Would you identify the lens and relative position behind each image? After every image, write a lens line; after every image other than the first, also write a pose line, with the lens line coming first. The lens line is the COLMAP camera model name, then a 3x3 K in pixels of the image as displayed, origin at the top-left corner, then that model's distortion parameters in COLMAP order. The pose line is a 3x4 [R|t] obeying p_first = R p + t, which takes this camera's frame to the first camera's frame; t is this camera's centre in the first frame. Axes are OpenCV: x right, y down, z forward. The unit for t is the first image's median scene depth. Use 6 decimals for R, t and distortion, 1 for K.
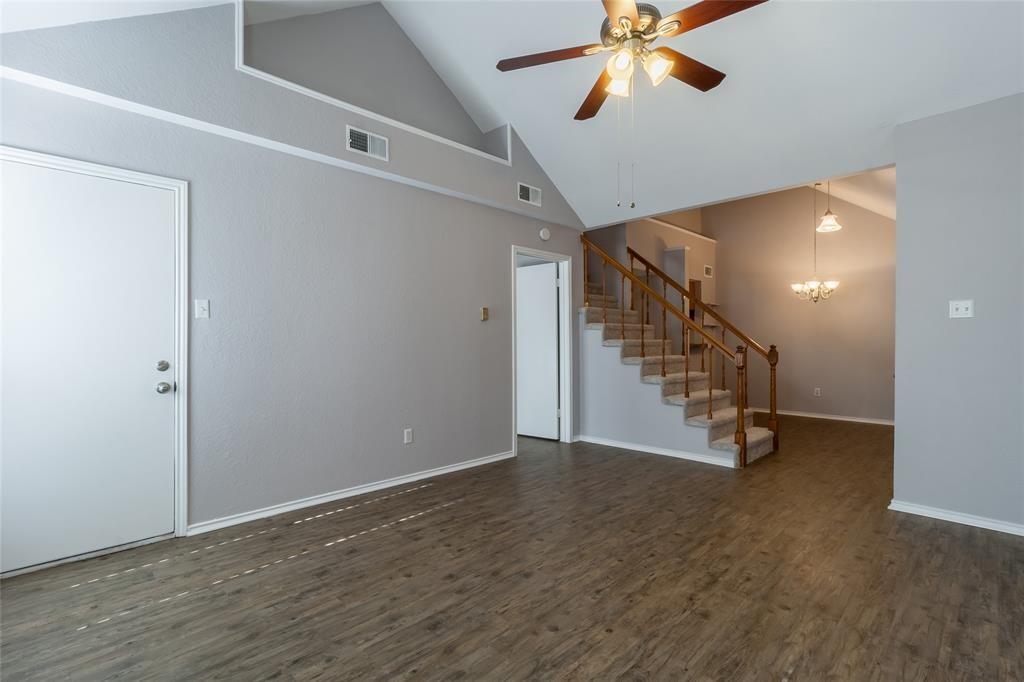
lens RADIAL K [[477.5, 0, 512.1], [0, 477.5, 340.6], [0, 0, 1]] dist [0.000539, 0.000093]
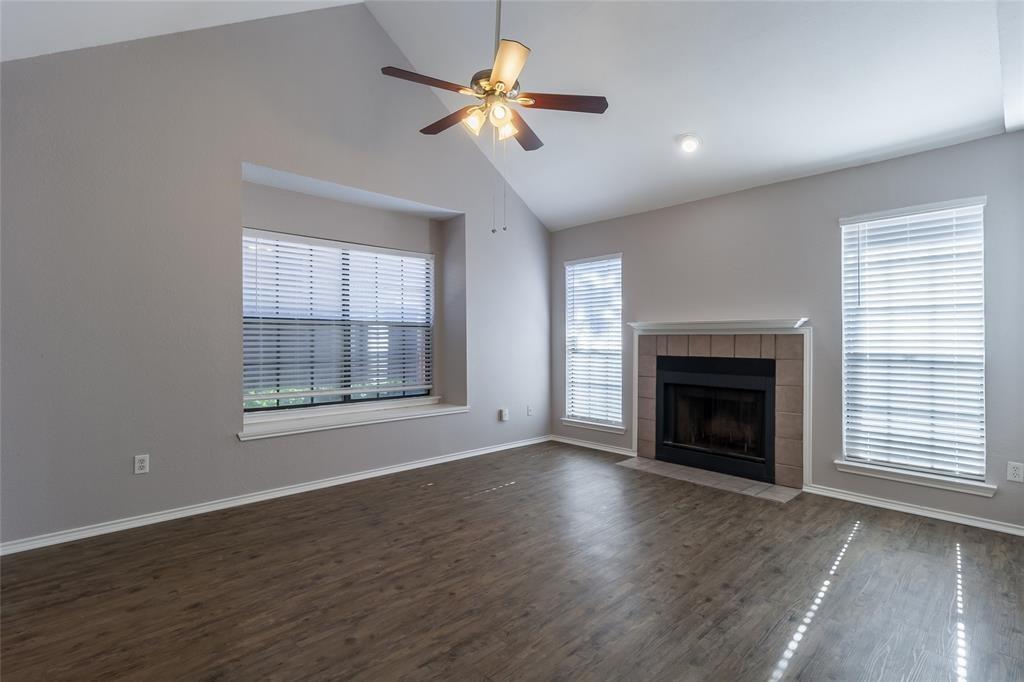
lens RADIAL K [[477.5, 0, 511.8], [0, 477.5, 341.5], [0, 0, 1]] dist [0.000539, 0.000093]
pose [[-0.999730, 0.000697, 0.023233, 0.161901], [0.000697, 1.000000, -0.000032, 0.000834], [-0.023233, -0.000015, -0.999730, 2.010935]]
